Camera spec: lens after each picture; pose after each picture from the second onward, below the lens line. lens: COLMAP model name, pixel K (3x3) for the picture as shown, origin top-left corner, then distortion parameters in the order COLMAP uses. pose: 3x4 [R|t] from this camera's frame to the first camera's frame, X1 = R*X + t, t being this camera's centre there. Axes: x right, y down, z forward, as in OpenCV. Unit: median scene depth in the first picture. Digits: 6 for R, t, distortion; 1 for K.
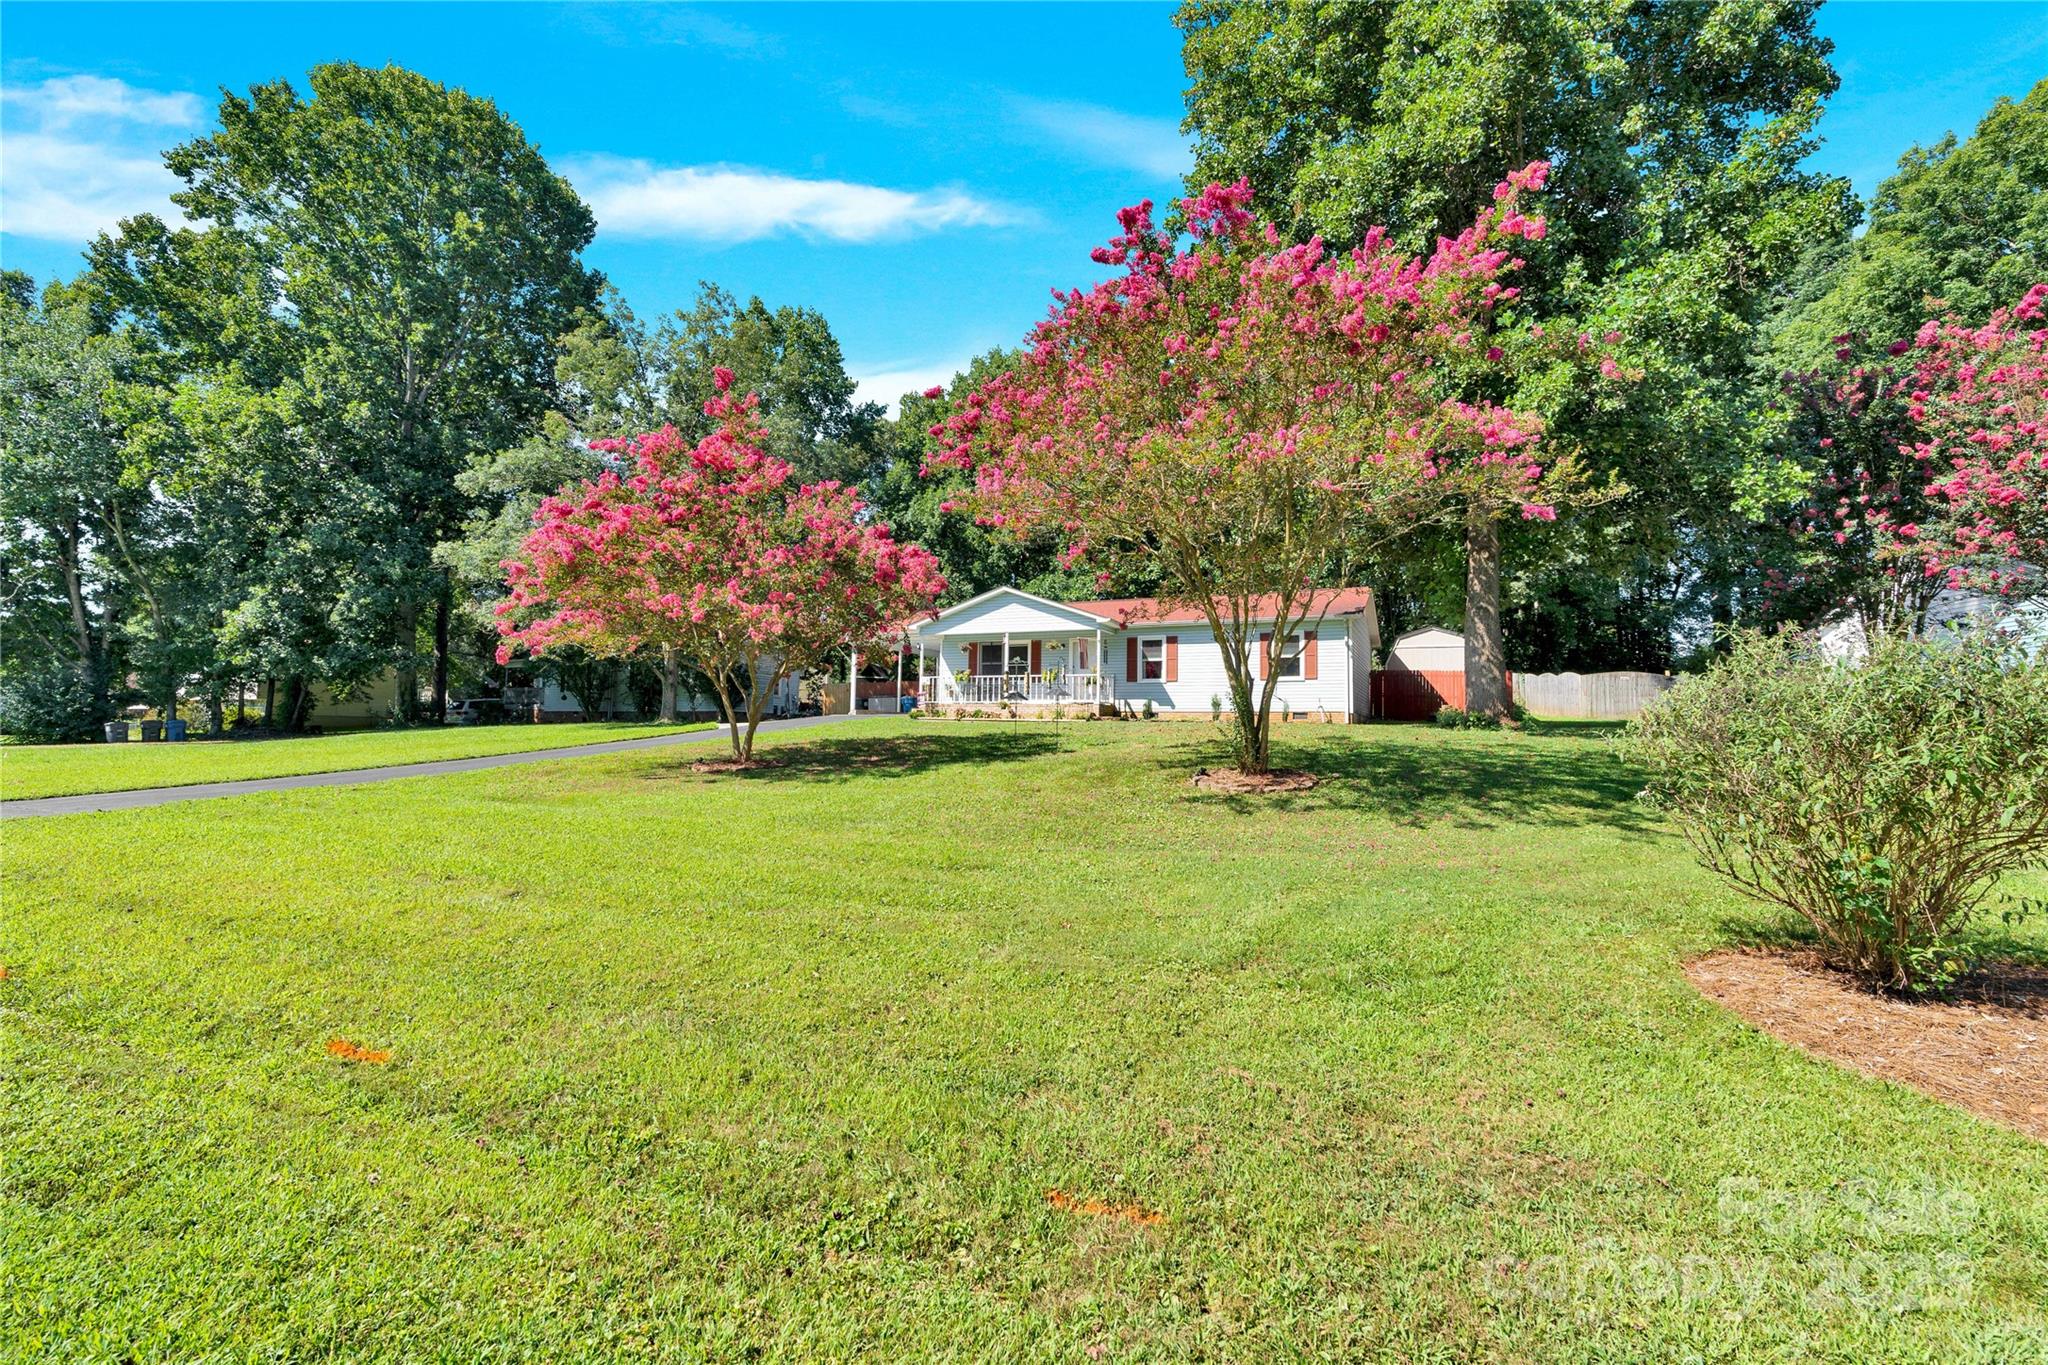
lens RADIAL K [[926.0, 0, 1030.1], [0, 926.0, 686.0], [0, 0, 1]] dist [-0.008073, 0.003126]
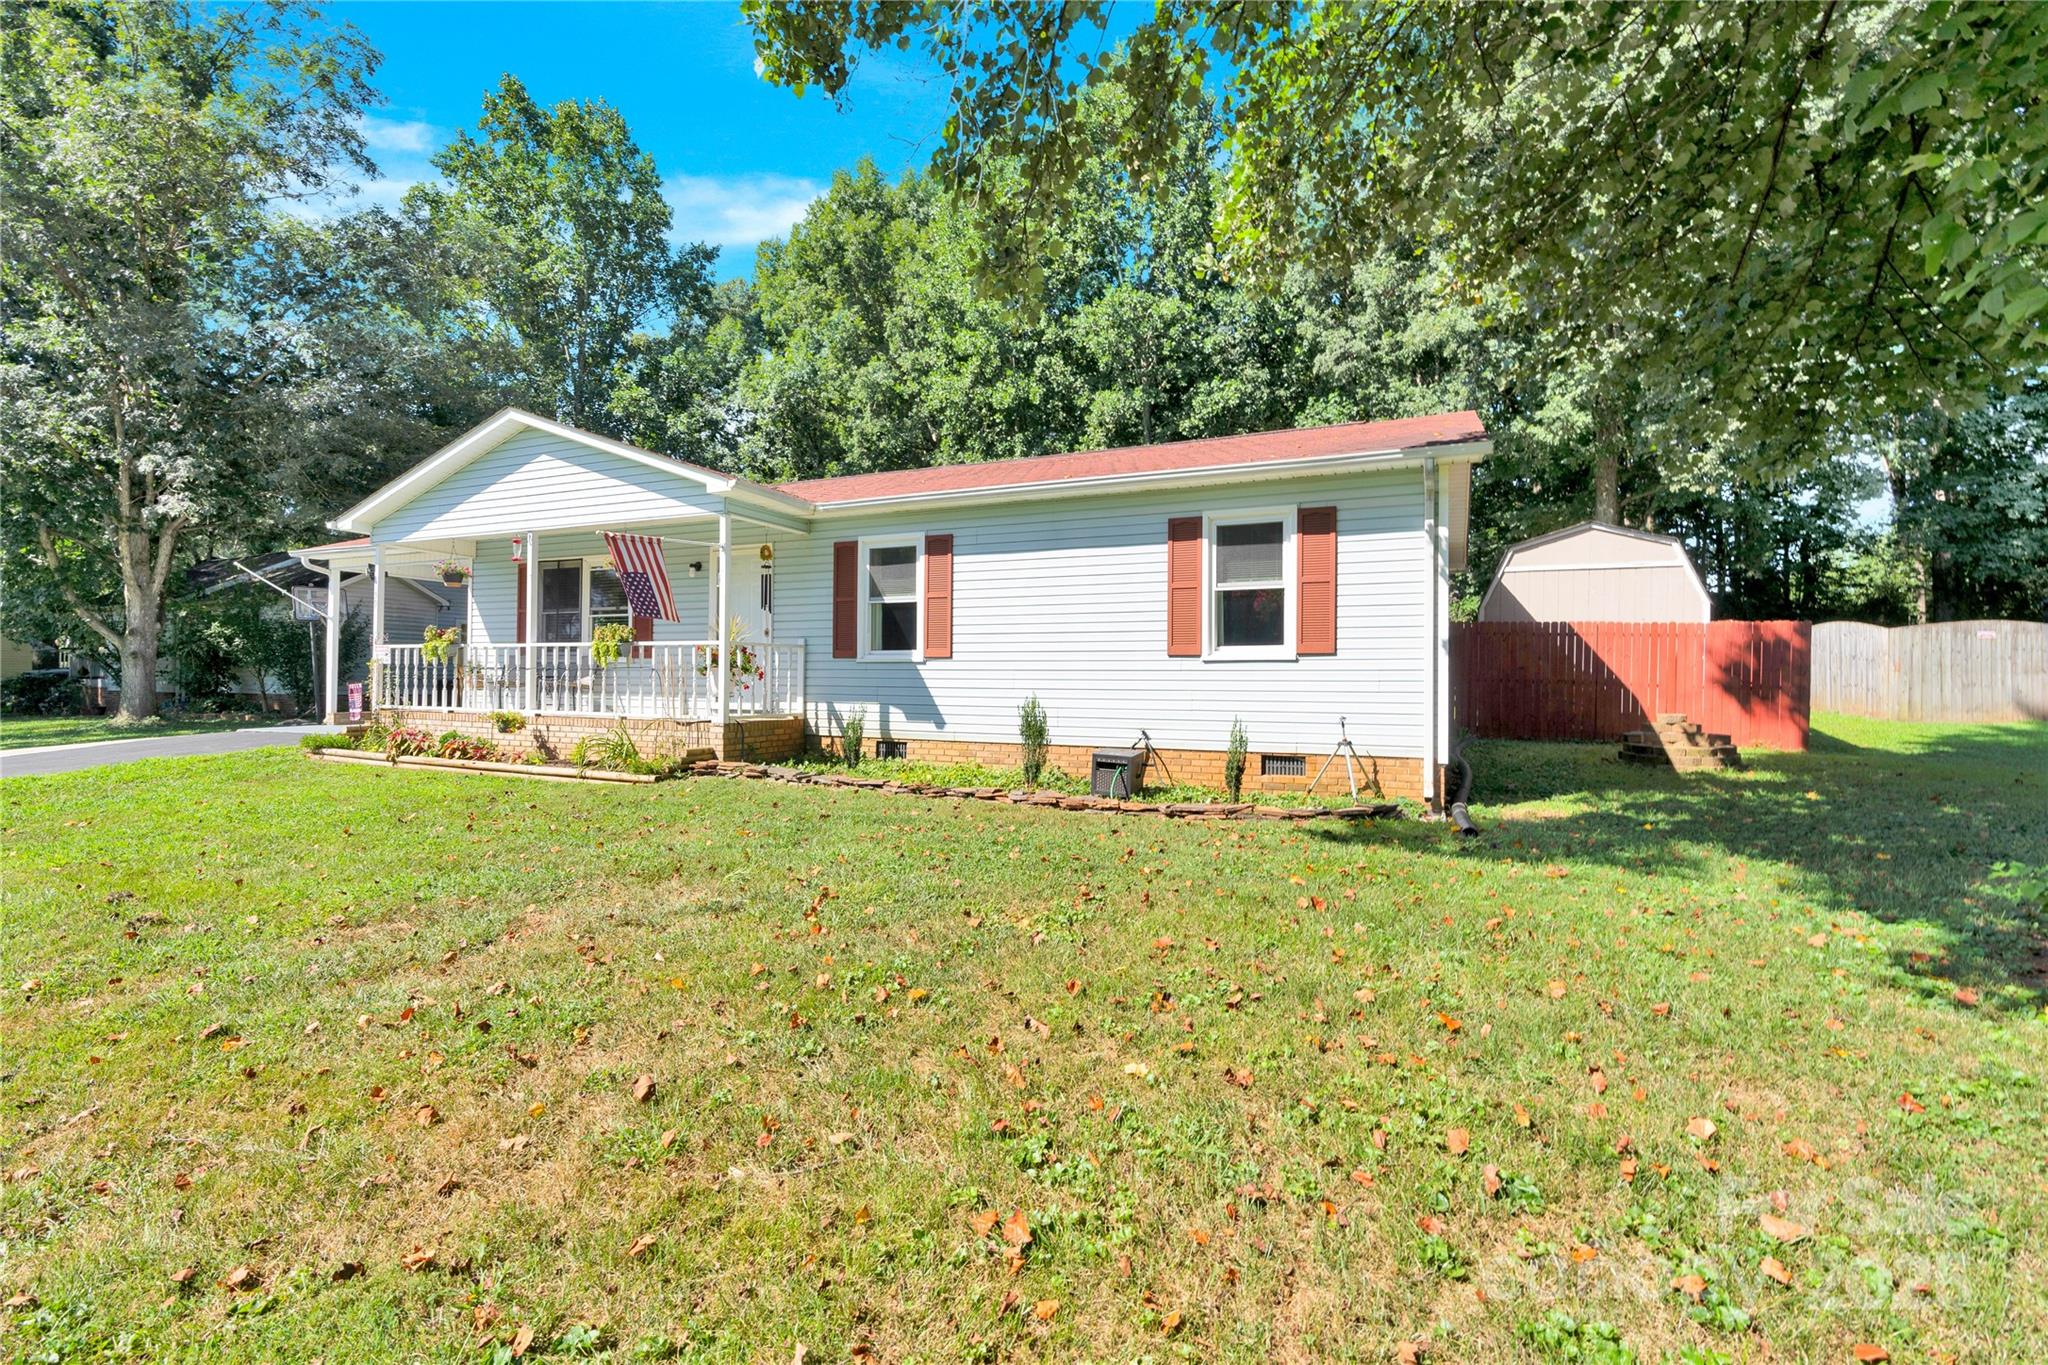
lens RADIAL K [[926.0, 0, 1026.8], [0, 926.0, 669.0], [0, 0, 1]] dist [-0.008073, 0.003126]
pose [[0.999948, -0.005143, -0.008824, 0.188027], [0.005488, 0.999201, 0.039600, -0.014573], [0.008613, -0.039646, 0.999177, 0.619852]]
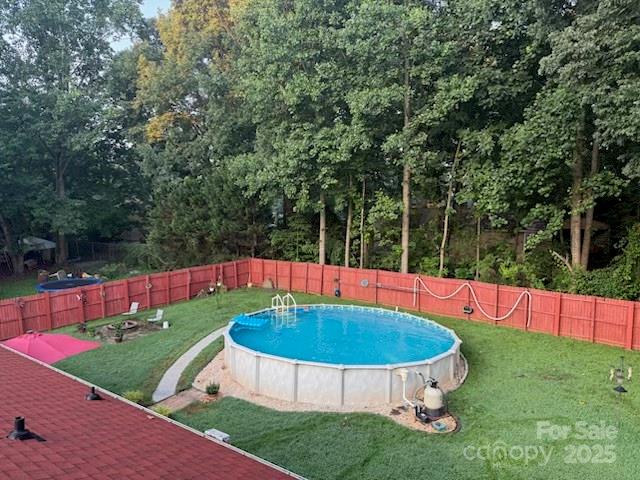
lens RADIAL K [[444.1, 0, 319.7], [0, 444.1, 240.7], [0, 0, 1]] dist [-0.000142, 0.000435]
pose [[0.981997, 0.031708, -0.186214, 0.347782], [-0.010400, 0.993391, 0.114307, -0.160416], [0.188608, -0.110313, 0.975837, 1.077227]]
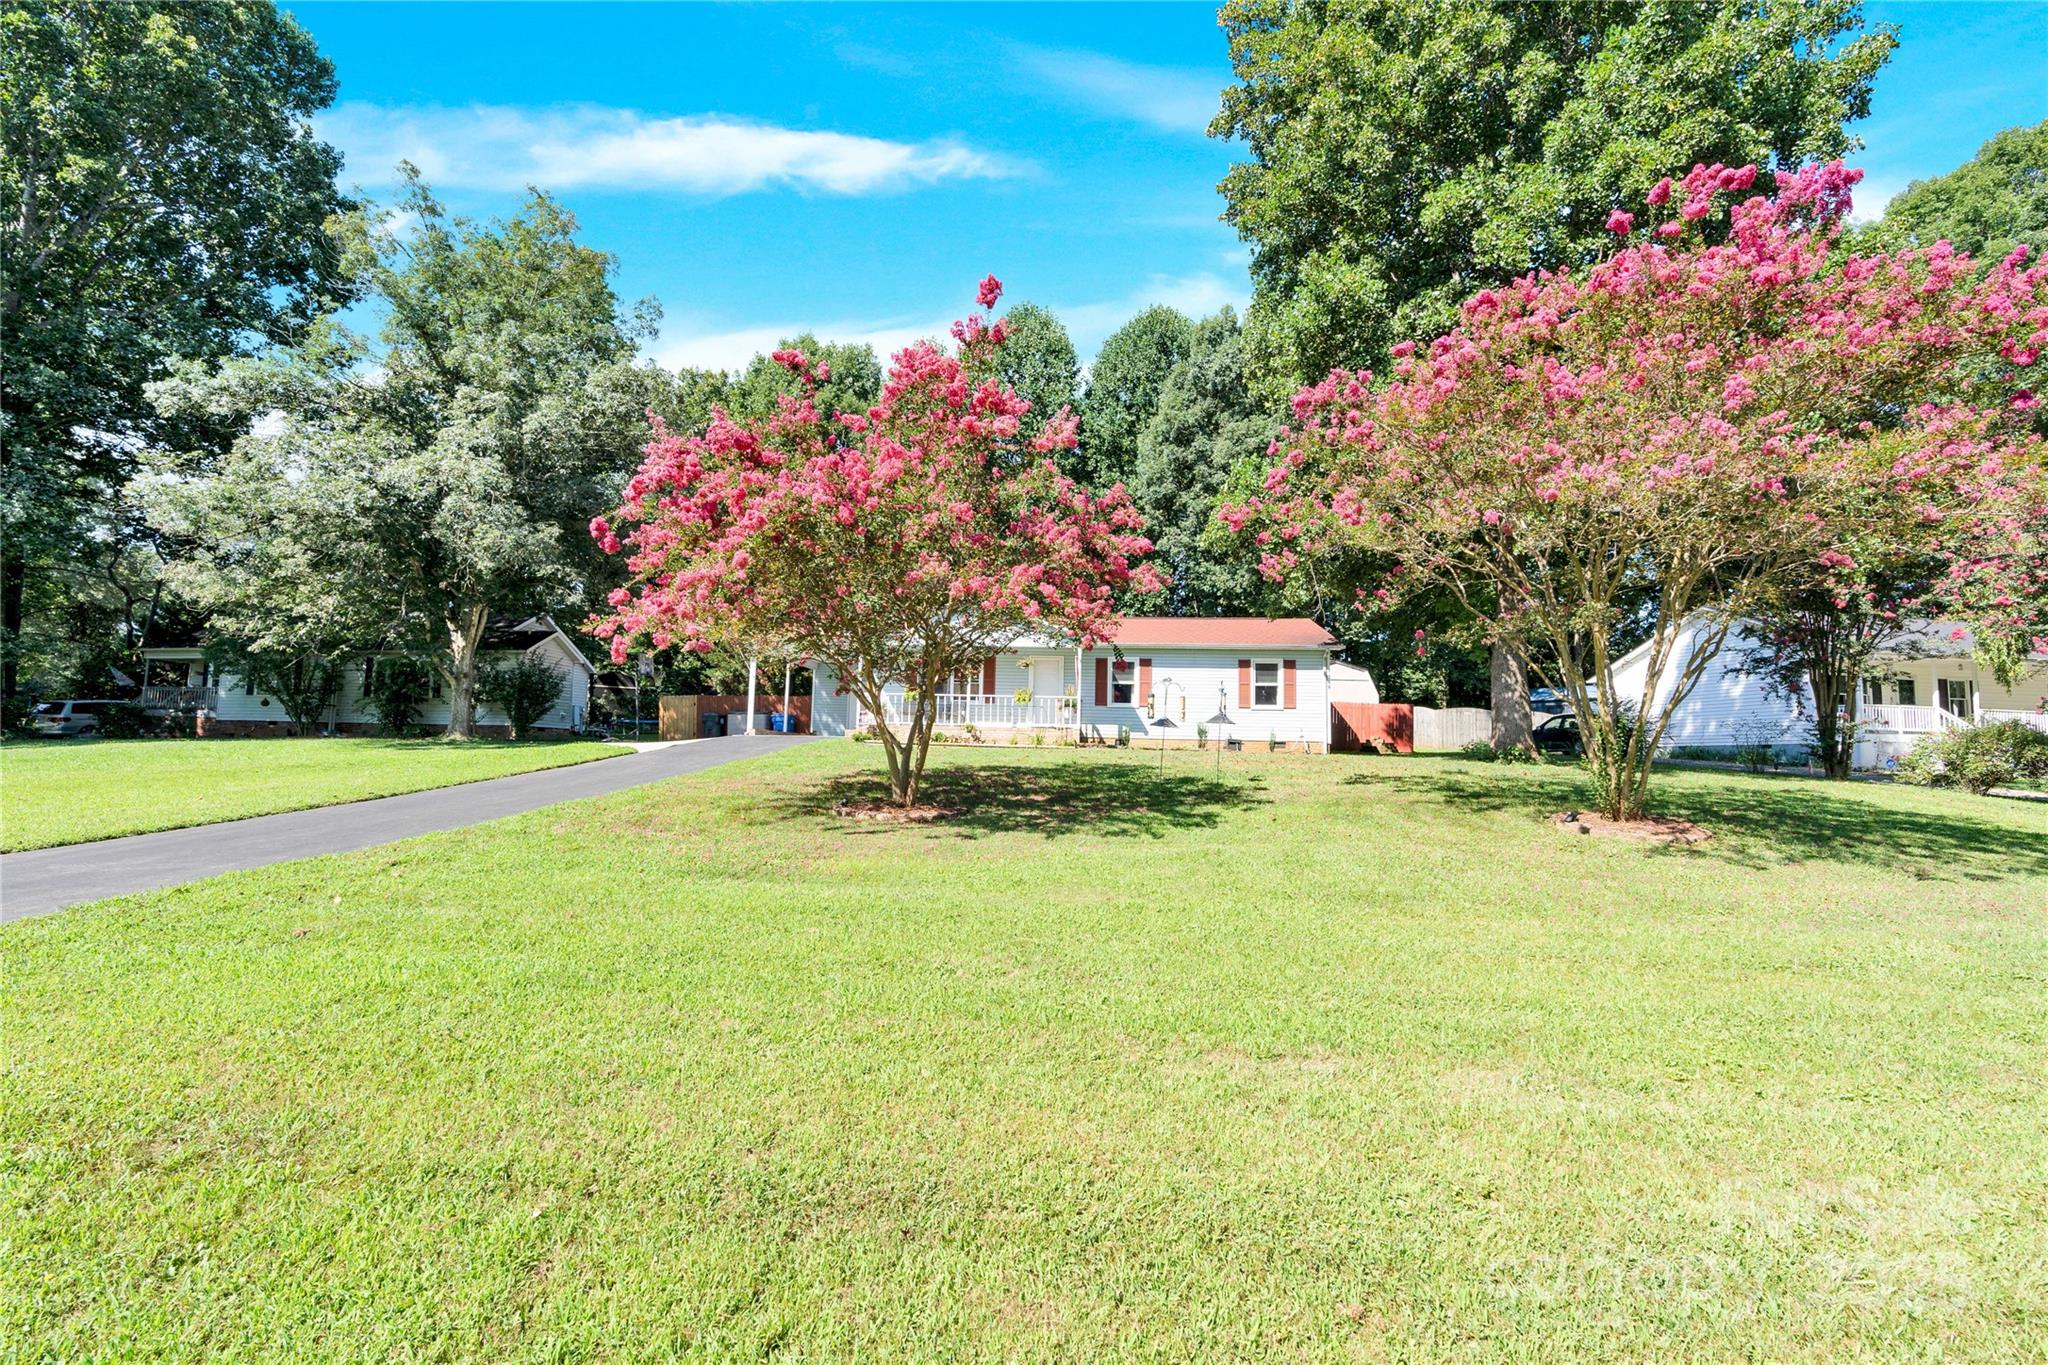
lens RADIAL K [[926.0, 0, 1029.5], [0, 926.0, 694.2], [0, 0, 1]] dist [-0.008073, 0.003126]
pose [[0.941642, 0.032267, 0.335065, -0.269951], [-0.027809, 0.999449, -0.018094, 0.002716], [-0.335465, 0.007720, 0.942021, 0.146797]]
